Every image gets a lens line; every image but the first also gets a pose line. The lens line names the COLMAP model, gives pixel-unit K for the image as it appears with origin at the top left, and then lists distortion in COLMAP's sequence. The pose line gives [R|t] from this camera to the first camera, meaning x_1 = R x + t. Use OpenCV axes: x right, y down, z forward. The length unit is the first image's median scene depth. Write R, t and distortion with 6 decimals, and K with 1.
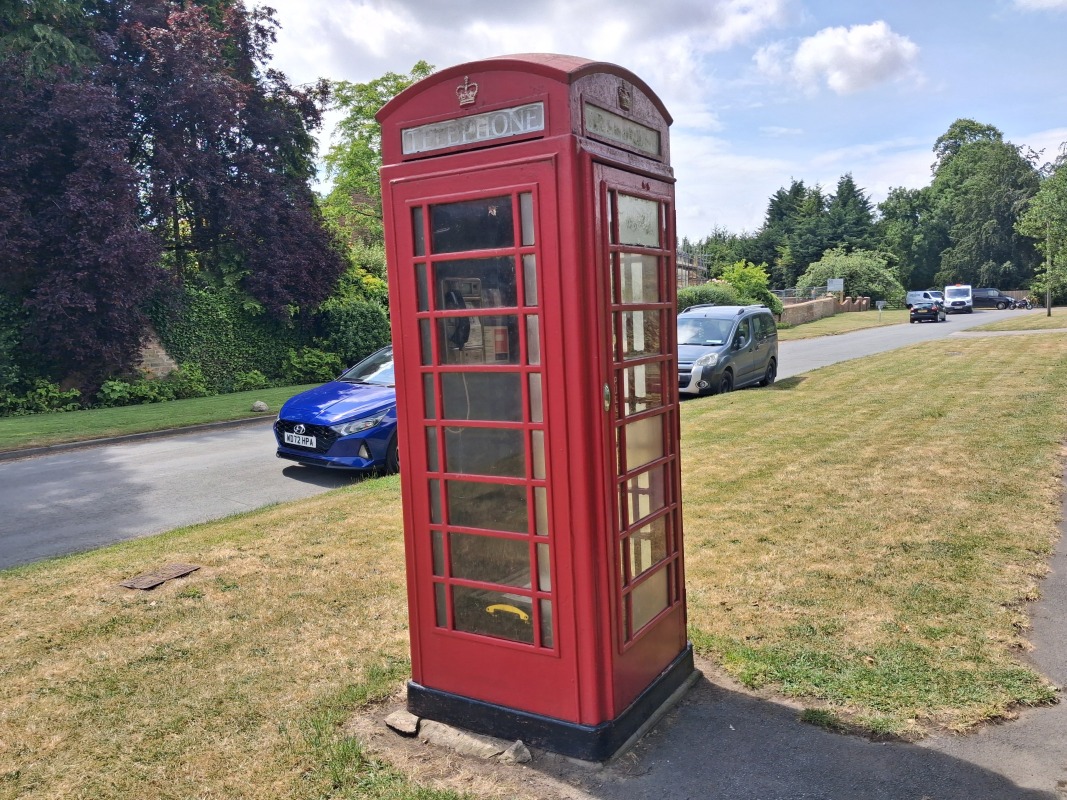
lens RADIAL K [[850.4, 0, 536.1], [0, 850.4, 386.6], [0, 0, 1]] dist [0.065485, -0.197834]
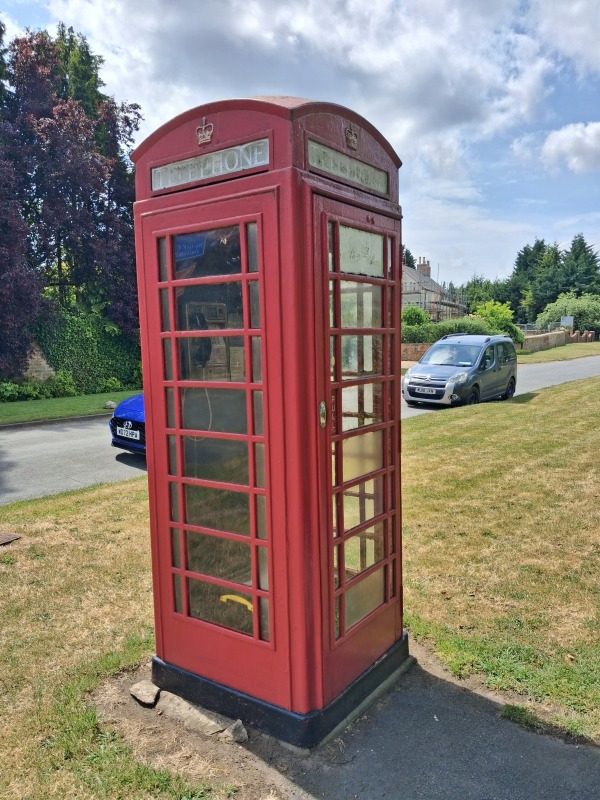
lens RADIAL K [[621.0, 0, 300.0], [0, 621.0, 400.0], [0, 0, 1]] dist [-0.013759, 0.001285]
pose [[0.996907, 0.027099, -0.073769, 0.087425], [-0.026160, 0.999564, 0.013665, -0.012242], [0.074107, -0.011693, 0.997182, 0.171479]]
